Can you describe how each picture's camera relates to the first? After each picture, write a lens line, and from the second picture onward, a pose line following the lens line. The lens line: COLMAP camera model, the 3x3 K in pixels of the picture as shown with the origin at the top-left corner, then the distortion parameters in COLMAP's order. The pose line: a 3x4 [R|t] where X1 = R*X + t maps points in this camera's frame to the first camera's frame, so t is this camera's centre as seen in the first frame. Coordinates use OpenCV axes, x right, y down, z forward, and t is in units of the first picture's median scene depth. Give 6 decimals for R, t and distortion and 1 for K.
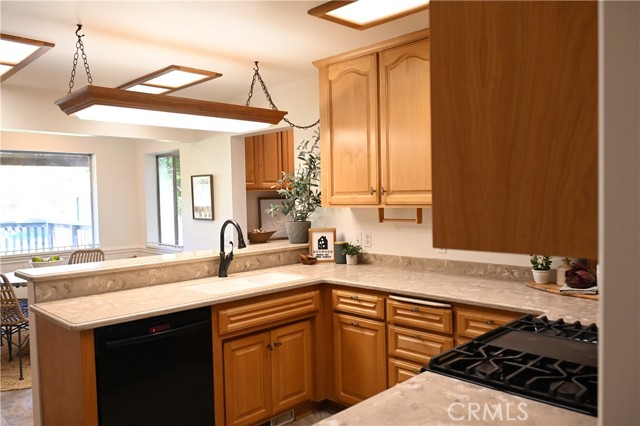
lens RADIAL K [[495.4, 0, 321.8], [0, 495.4, 214.3], [0, 0, 1]] dist [-0.009175, -0.000912]
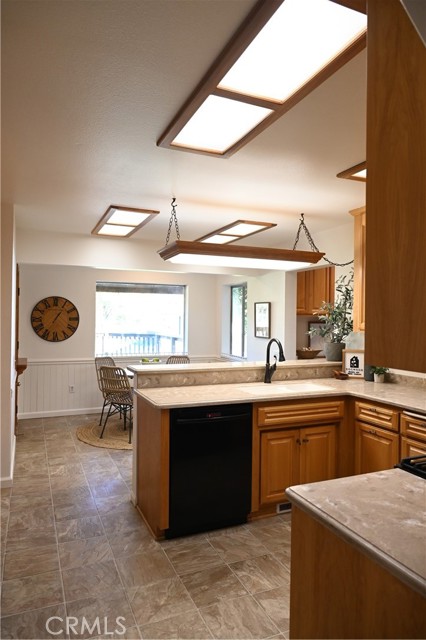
lens RADIAL K [[426.0, 0, 212.3], [0, 426.0, 319.0], [0, 0, 1]] dist [-0.001187, -0.005429]
pose [[0.925098, 0.031134, -0.378449, 0.080302], [-0.044739, 0.998628, -0.027208, -0.002432], [0.377083, 0.042101, 0.925222, -0.080400]]
